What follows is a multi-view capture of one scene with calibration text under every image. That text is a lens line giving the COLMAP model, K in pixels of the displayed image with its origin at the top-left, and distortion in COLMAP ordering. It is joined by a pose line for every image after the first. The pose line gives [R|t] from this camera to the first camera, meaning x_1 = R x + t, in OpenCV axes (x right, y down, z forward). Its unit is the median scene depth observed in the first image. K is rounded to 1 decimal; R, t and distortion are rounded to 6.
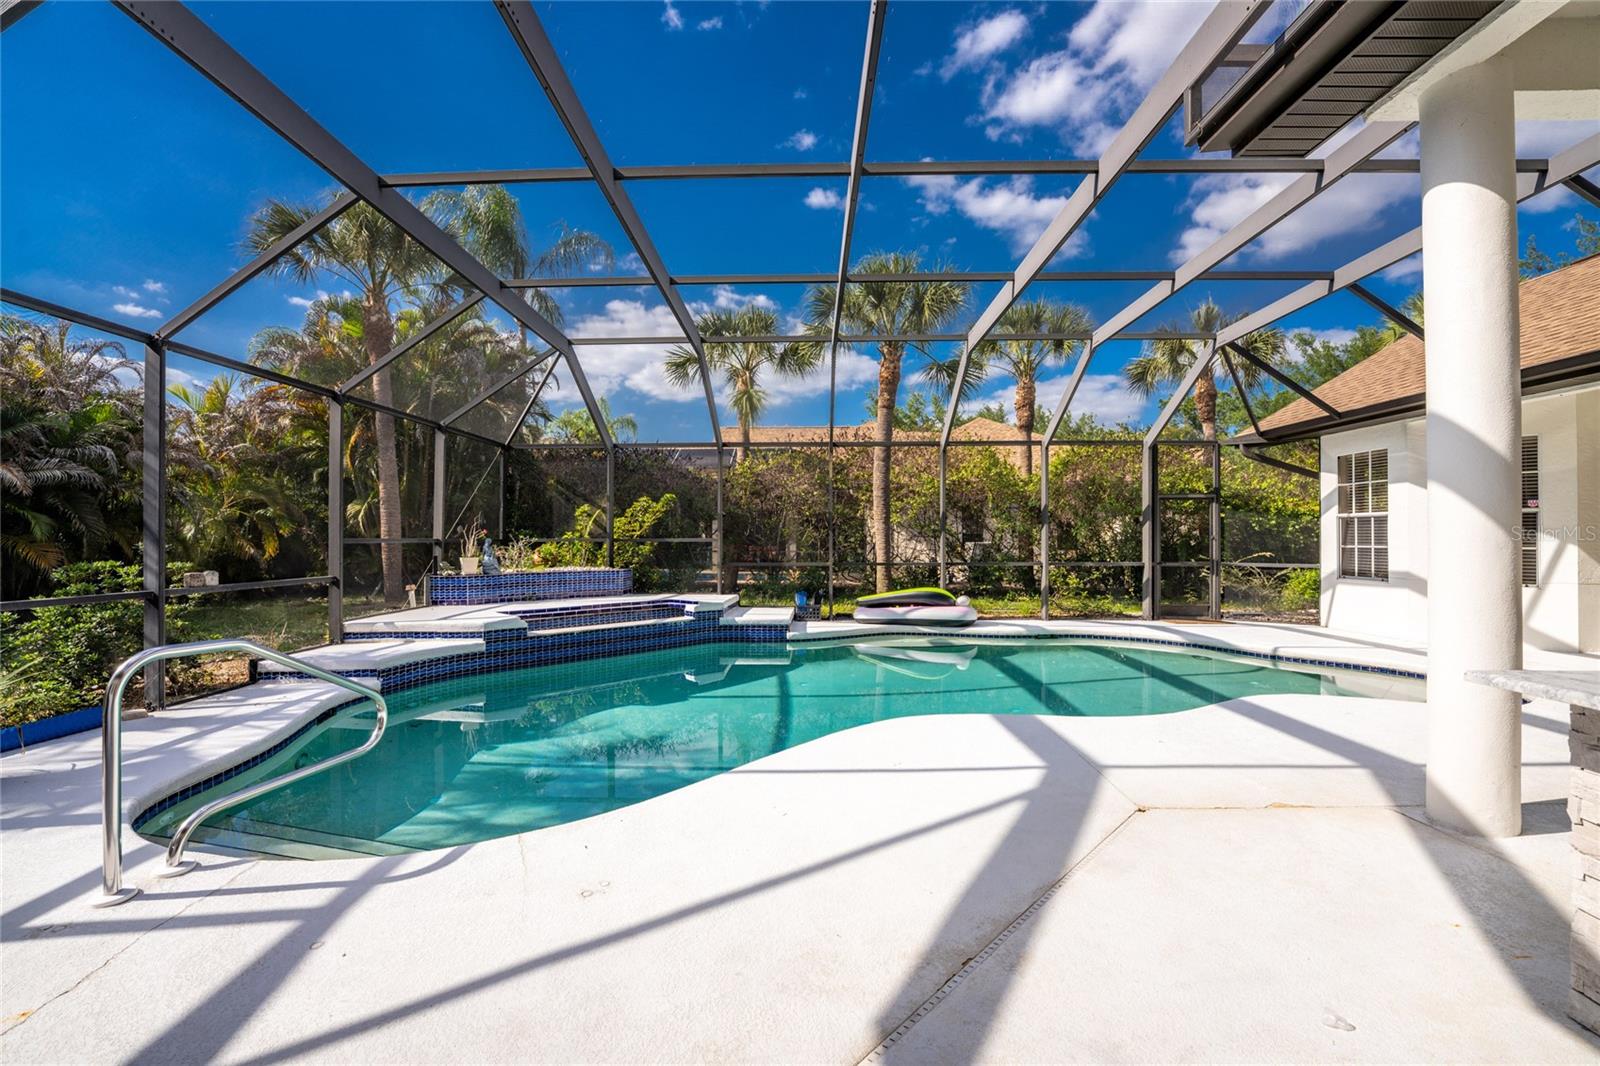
lens RADIAL K [[653.4, 0, 801.8], [0, 653.4, 542.0], [0, 0, 1]] dist [-0.002633, 0.000104]
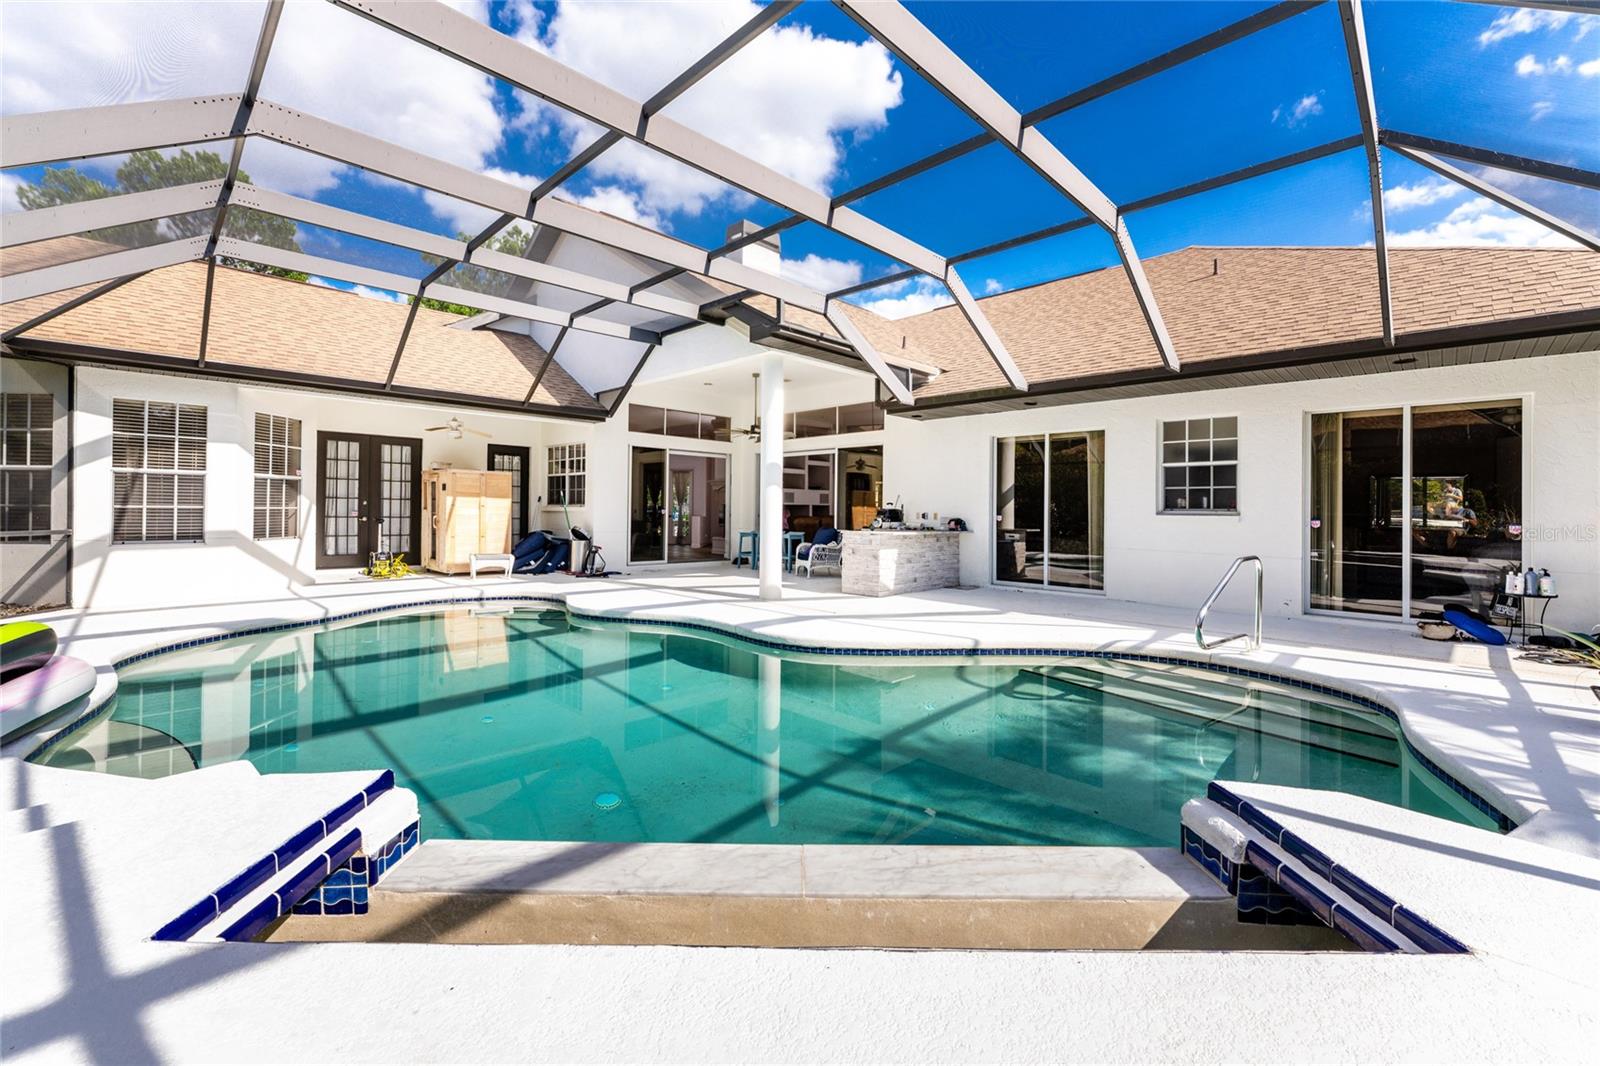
lens RADIAL K [[653.4, 0, 801.7], [0, 653.4, 506.0], [0, 0, 1]] dist [-0.002633, 0.000104]
pose [[-0.714305, -0.004186, 0.699822, -0.411310], [-0.007598, 0.999970, -0.001774, 0.001108], [-0.699793, -0.006584, -0.714315, 1.044270]]
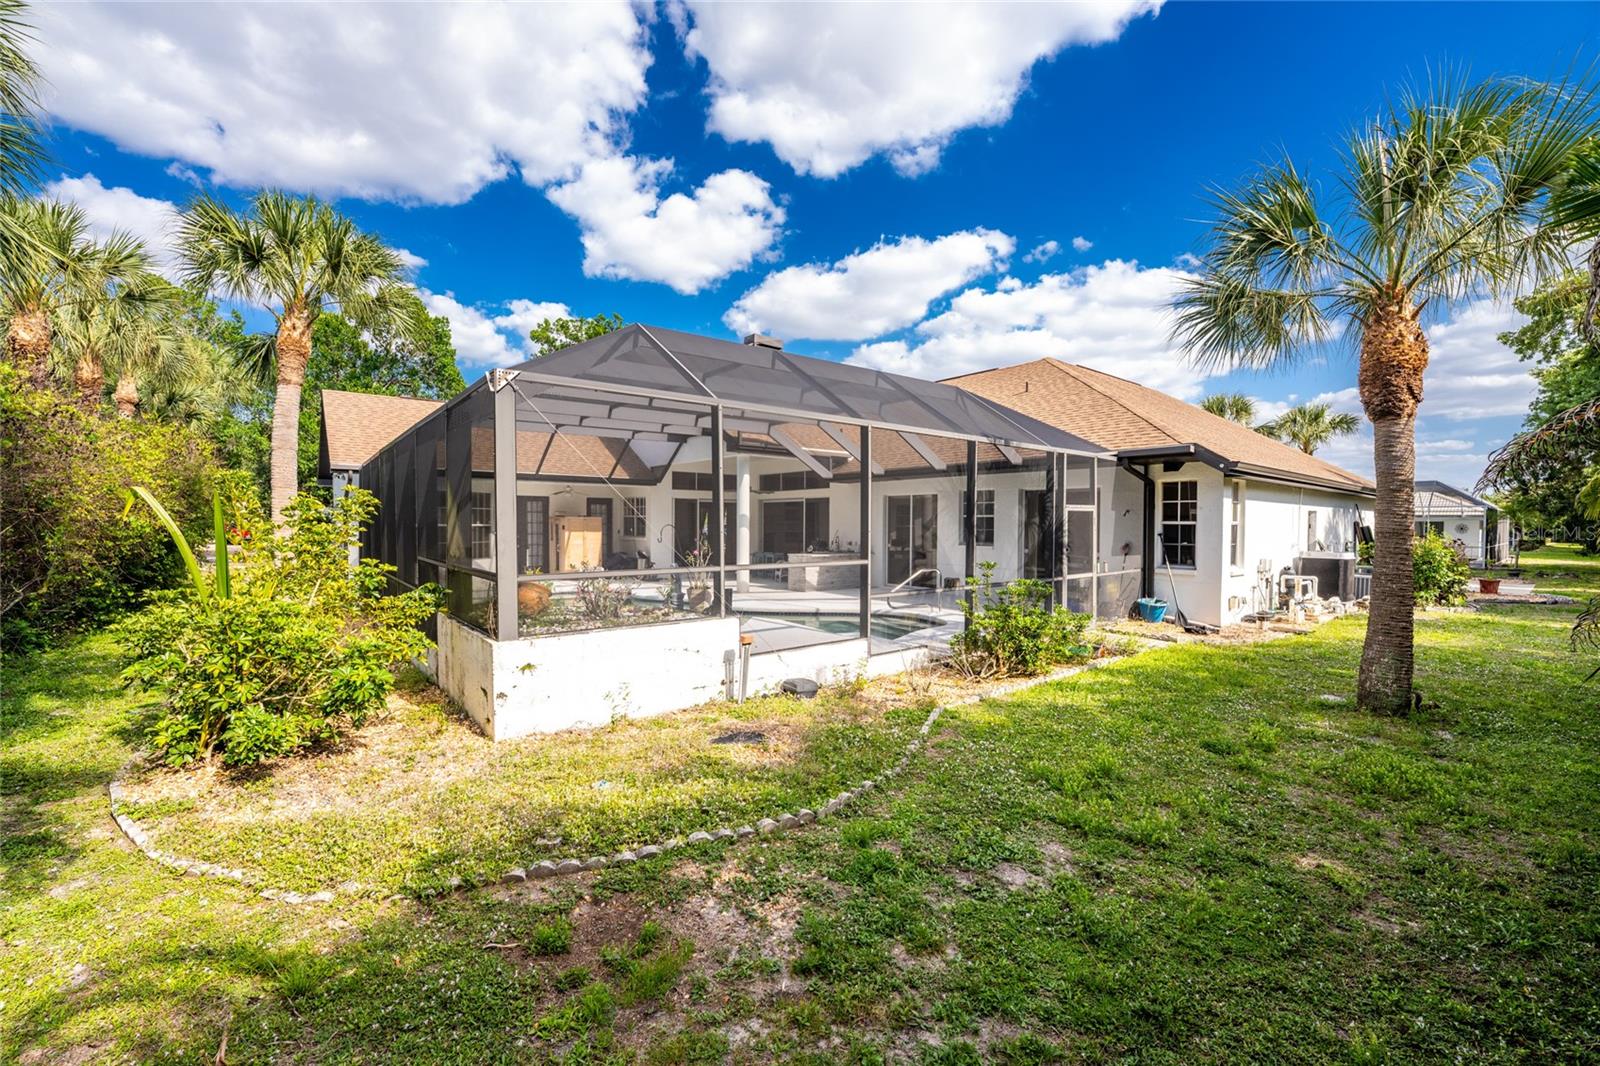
lens RADIAL K [[653.4, 0, 802.6], [0, 653.4, 527.5], [0, 0, 1]] dist [-0.002633, 0.000104]
pose [[-0.633405, -0.010066, 0.773755, -1.192040], [-0.000680, 0.999922, 0.012451, -0.059926], [-0.773820, 0.007360, -0.633363, 1.379656]]
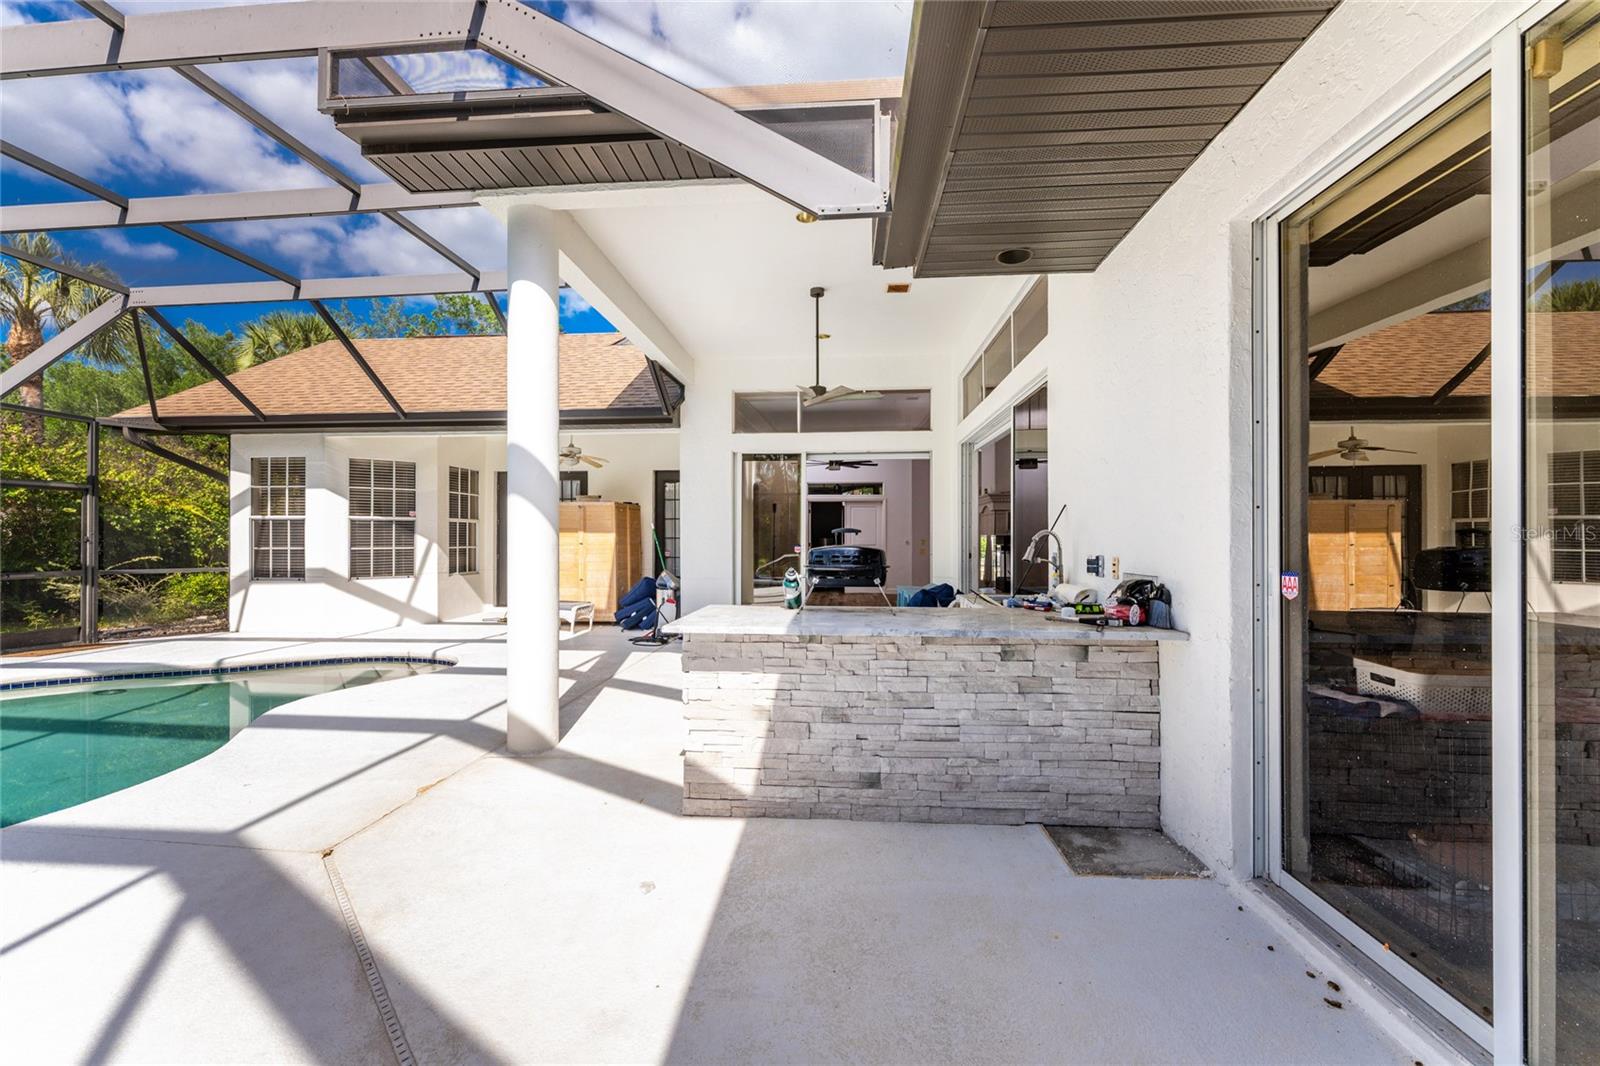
lens RADIAL K [[653.4, 0, 792.3], [0, 653.4, 535.7], [0, 0, 1]] dist [-0.002633, 0.000104]
pose [[0.080941, 0.005562, 0.996703, -0.104890], [0.006595, 0.999960, -0.006116, -0.000899], [-0.996697, 0.007068, 0.080901, 0.108039]]
